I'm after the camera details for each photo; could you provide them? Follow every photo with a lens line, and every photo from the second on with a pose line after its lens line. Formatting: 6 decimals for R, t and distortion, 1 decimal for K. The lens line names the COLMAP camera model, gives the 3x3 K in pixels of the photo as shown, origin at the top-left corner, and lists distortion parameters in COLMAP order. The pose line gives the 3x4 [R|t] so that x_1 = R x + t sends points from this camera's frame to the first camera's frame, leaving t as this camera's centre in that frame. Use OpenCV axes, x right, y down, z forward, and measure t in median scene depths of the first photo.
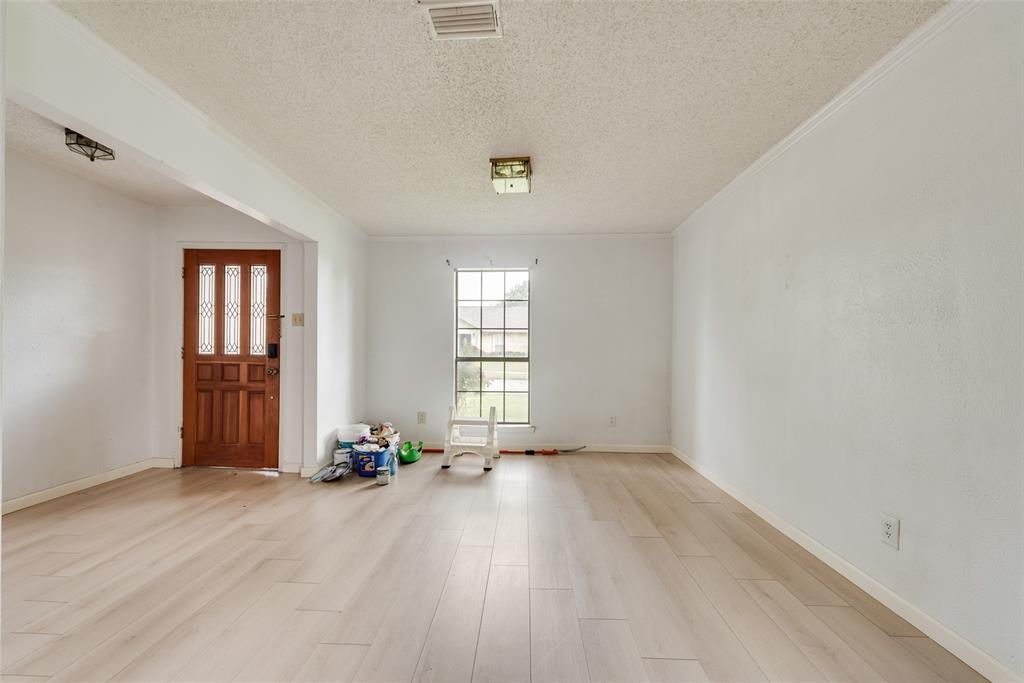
lens RADIAL K [[405.5, 0, 509.9], [0, 405.5, 350.6], [0, 0, 1]] dist [0.015070, -0.001257]
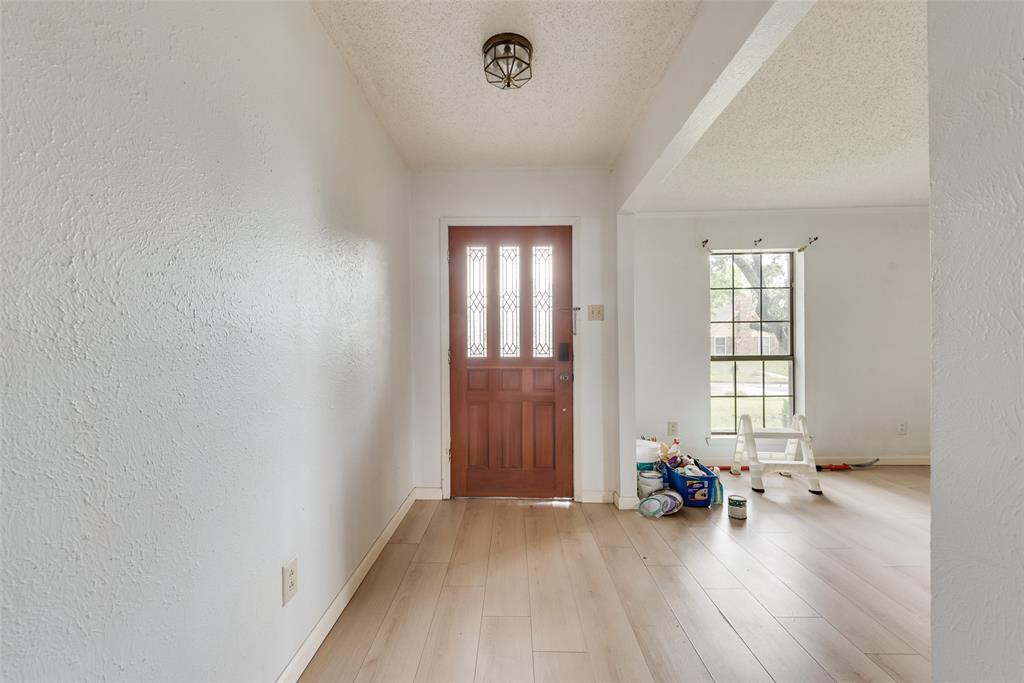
lens RADIAL K [[405.5, 0, 503.8], [0, 405.5, 354.6], [0, 0, 1]] dist [0.015070, -0.001257]
pose [[0.999231, -0.015415, 0.036059, -0.722902], [0.014905, 0.999786, 0.014373, -0.007566], [-0.036273, -0.013825, 0.999246, 0.203421]]
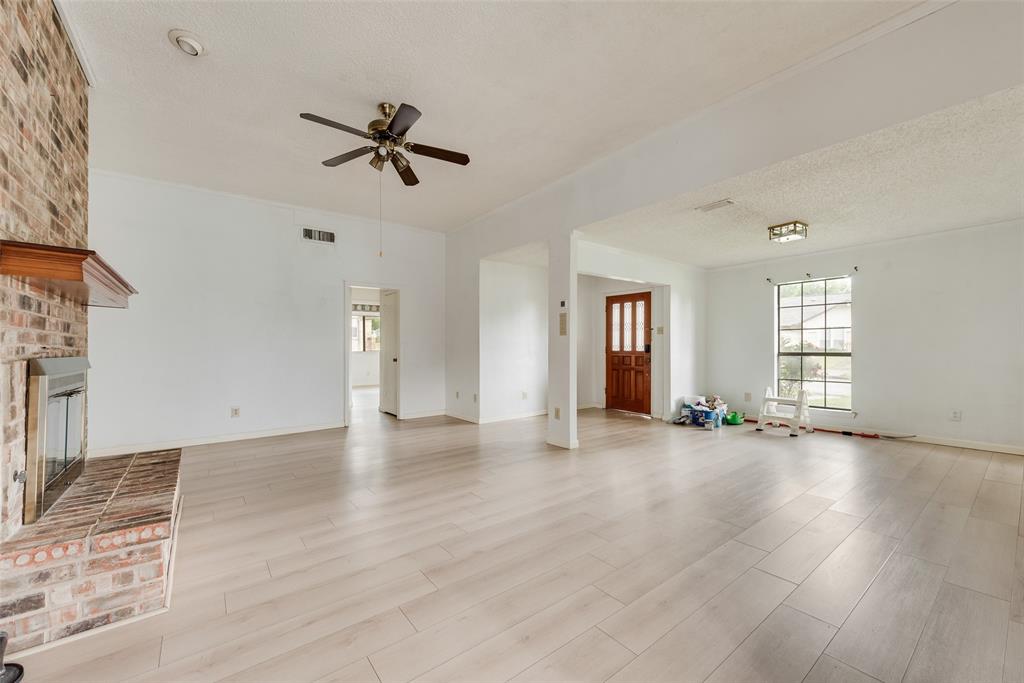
lens RADIAL K [[405.5, 0, 507.1], [0, 405.5, 349.7], [0, 0, 1]] dist [0.015070, -0.001257]
pose [[0.641182, -0.006136, -0.767364, 0.382001], [0.005845, 0.999978, -0.003112, 0.007513], [0.767366, -0.002490, 0.641204, -0.599633]]
